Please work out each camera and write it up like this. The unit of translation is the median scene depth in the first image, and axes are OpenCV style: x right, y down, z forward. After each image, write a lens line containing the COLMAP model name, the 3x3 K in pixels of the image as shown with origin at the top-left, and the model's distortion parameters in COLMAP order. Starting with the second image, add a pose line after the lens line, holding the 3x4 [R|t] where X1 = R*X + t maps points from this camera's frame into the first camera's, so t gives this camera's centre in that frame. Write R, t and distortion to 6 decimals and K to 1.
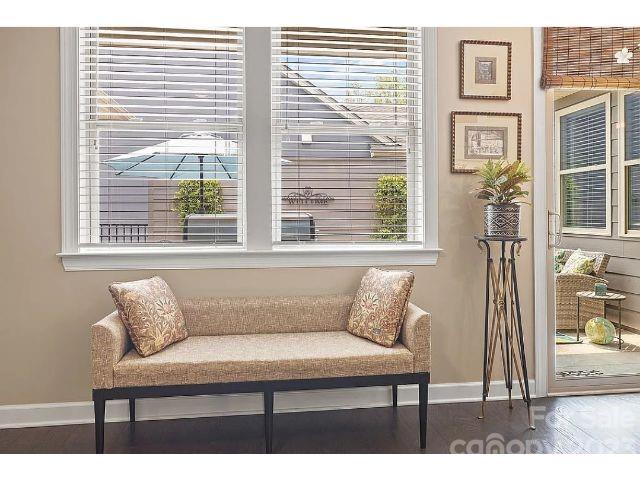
lens RADIAL K [[449.7, 0, 318.7], [0, 449.7, 223.1], [0, 0, 1]] dist [0.004788, 0.000164]
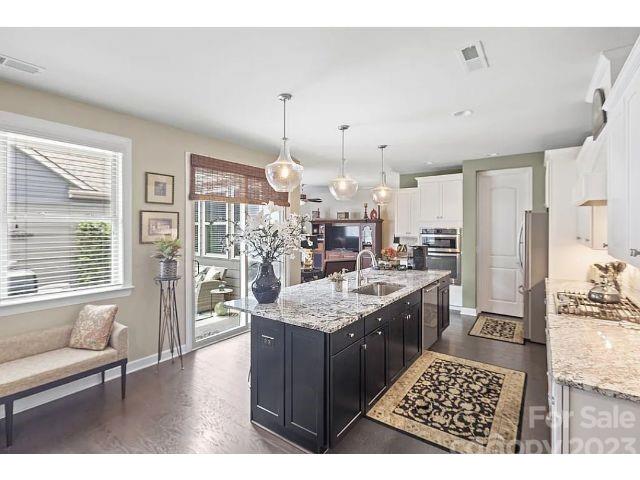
lens RADIAL K [[306.6, 0, 320.7], [0, 306.6, 229.5], [0, 0, 1]] dist [0.000674, -0.000229]
pose [[0.677413, 0.004828, 0.735587, -0.128517], [-0.000620, 0.999982, -0.005993, -0.166586], [-0.735602, 0.003604, 0.677404, -0.394998]]
